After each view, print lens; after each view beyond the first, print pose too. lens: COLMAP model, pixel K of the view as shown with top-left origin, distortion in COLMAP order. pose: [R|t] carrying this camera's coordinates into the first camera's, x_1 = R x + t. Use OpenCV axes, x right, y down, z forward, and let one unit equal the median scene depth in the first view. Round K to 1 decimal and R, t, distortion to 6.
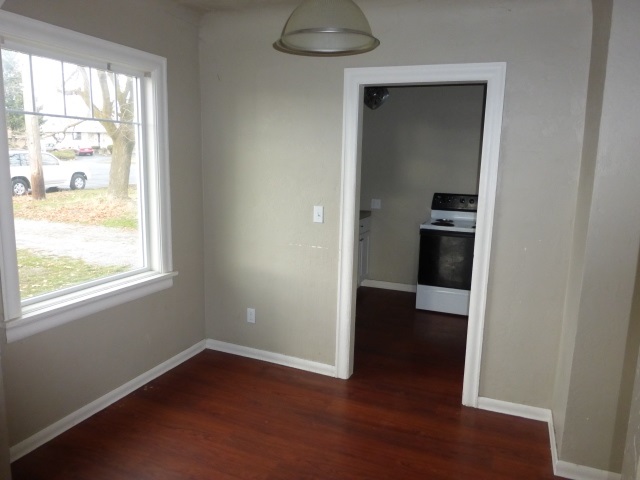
lens RADIAL K [[479.2, 0, 322.0], [0, 479.2, 240.2], [0, 0, 1]] dist [-0.063476, 0.010513]
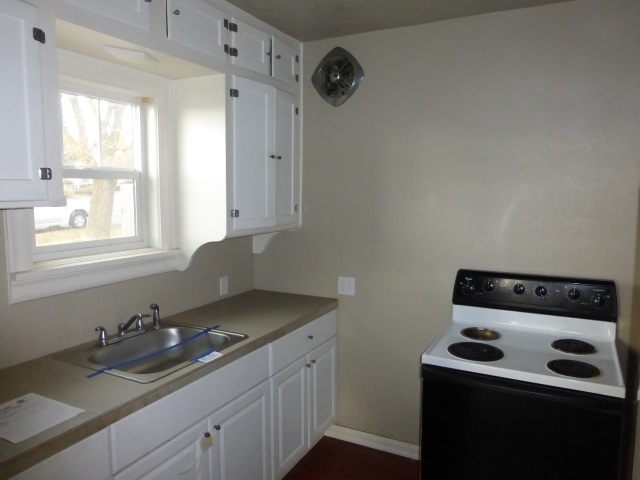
lens RADIAL K [[479.2, 0, 317.7], [0, 479.2, 241.4], [0, 0, 1]] dist [-0.063476, 0.010513]
pose [[0.995448, -0.010798, -0.094696, 0.042135], [0.005333, 0.998315, -0.057773, -0.030163], [0.095161, 0.057005, 0.993828, 0.152466]]
